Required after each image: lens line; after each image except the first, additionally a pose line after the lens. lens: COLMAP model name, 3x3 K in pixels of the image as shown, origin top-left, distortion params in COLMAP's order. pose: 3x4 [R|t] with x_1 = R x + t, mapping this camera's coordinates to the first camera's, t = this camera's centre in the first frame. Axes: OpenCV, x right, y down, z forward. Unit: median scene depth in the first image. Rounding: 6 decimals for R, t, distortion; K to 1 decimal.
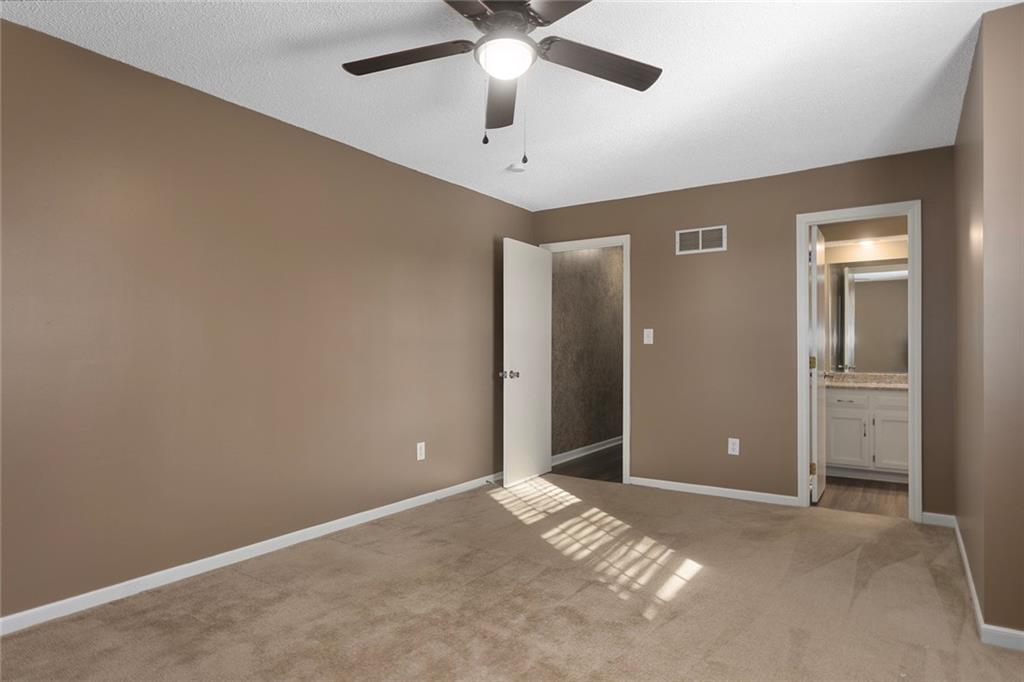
lens RADIAL K [[592.2, 0, 509.1], [0, 592.2, 337.1], [0, 0, 1]] dist [-0.002690, 0.001081]
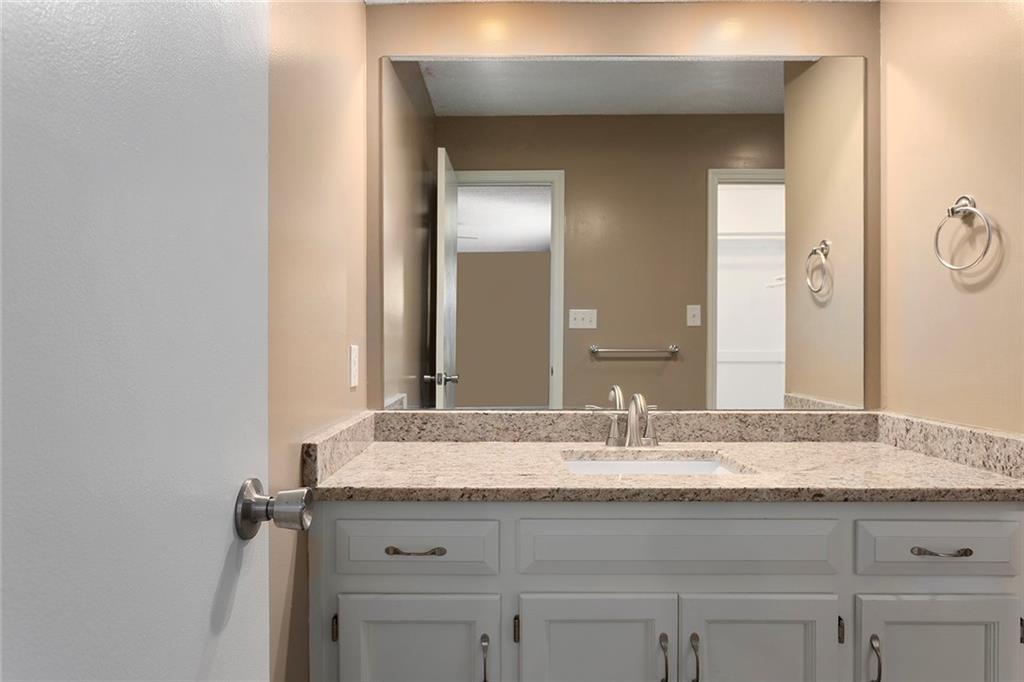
lens RADIAL K [[602.3, 0, 495.6], [0, 602.3, 348.6], [0, 0, 1]] dist [-0.006924, 0.004966]
pose [[0.830559, -0.003243, 0.556922, 0.460003], [-0.013147, 0.999590, 0.025428, 0.020058], [-0.556776, -0.028442, 0.830176, 0.783152]]
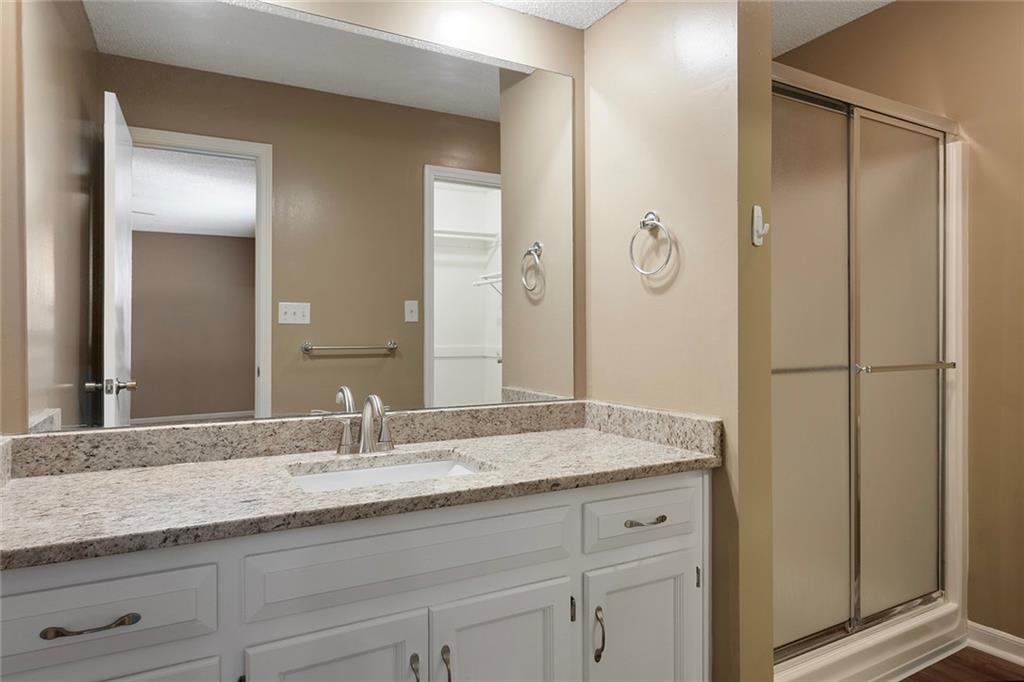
lens RADIAL K [[621.1, 0, 512.0], [0, 621.1, 341.0], [0, 0, 1]] dist [-0.018387, 0.014533]
pose [[0.461922, -0.004346, 0.886910, 0.464281], [-0.013575, 0.999836, 0.011970, 0.020535], [-0.886816, -0.017569, 0.461788, 0.807962]]
